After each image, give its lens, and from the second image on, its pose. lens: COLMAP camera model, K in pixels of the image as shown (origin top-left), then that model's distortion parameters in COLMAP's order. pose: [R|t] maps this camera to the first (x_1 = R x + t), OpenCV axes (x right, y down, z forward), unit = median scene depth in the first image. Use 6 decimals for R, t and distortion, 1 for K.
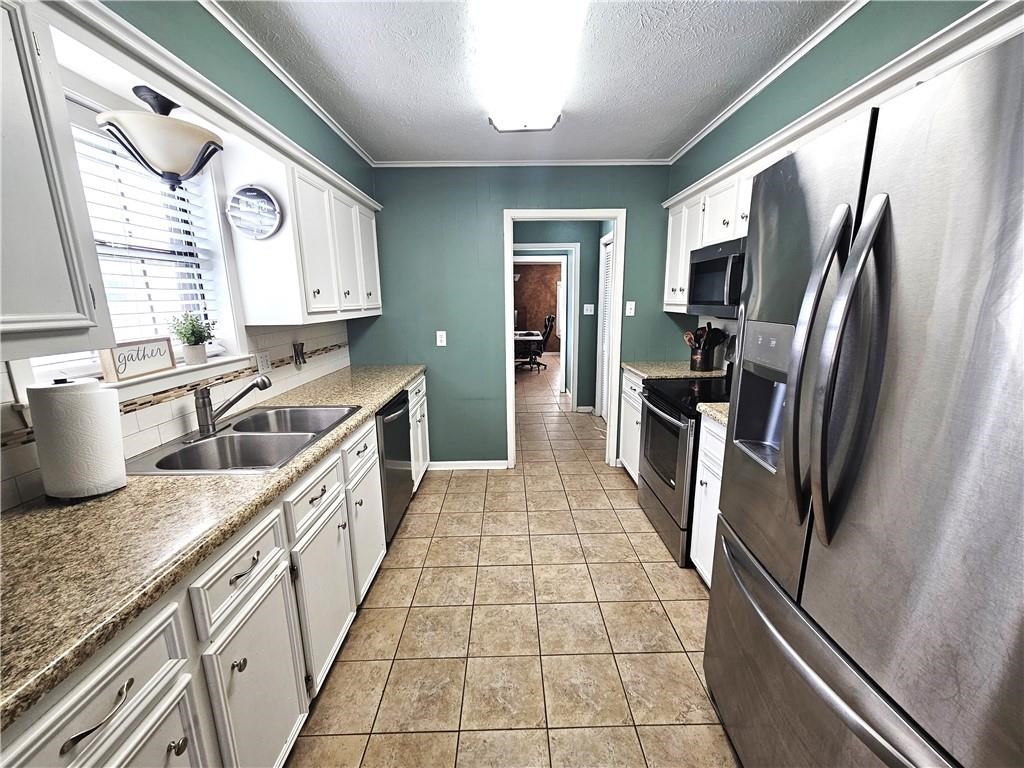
lens RADIAL K [[429.9, 0, 512.0], [0, 429.9, 384.0], [0, 0, 1]] dist [-0.016268, 0.000392]
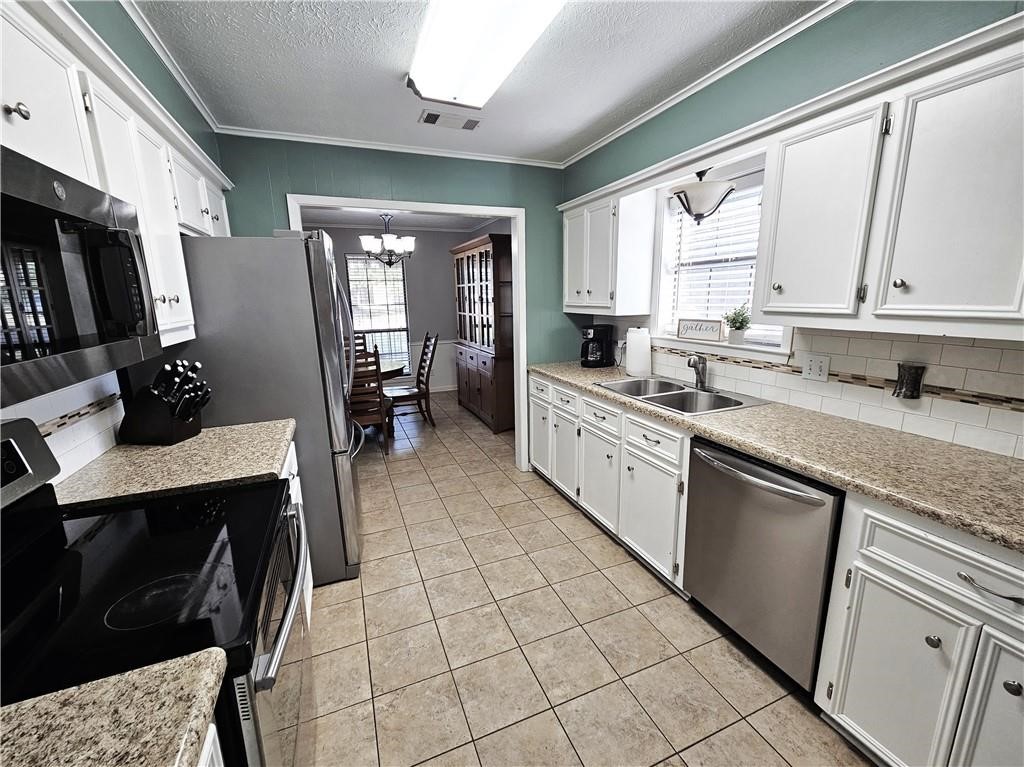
lens RADIAL K [[429.9, 0, 512.0], [0, 429.9, 383.5], [0, 0, 1]] dist [-0.016268, 0.000392]
pose [[-0.931600, 0.096373, -0.350477, 0.328745], [-0.046430, 0.924762, 0.377703, -0.355152], [0.360509, 0.368140, -0.857033, 1.711252]]
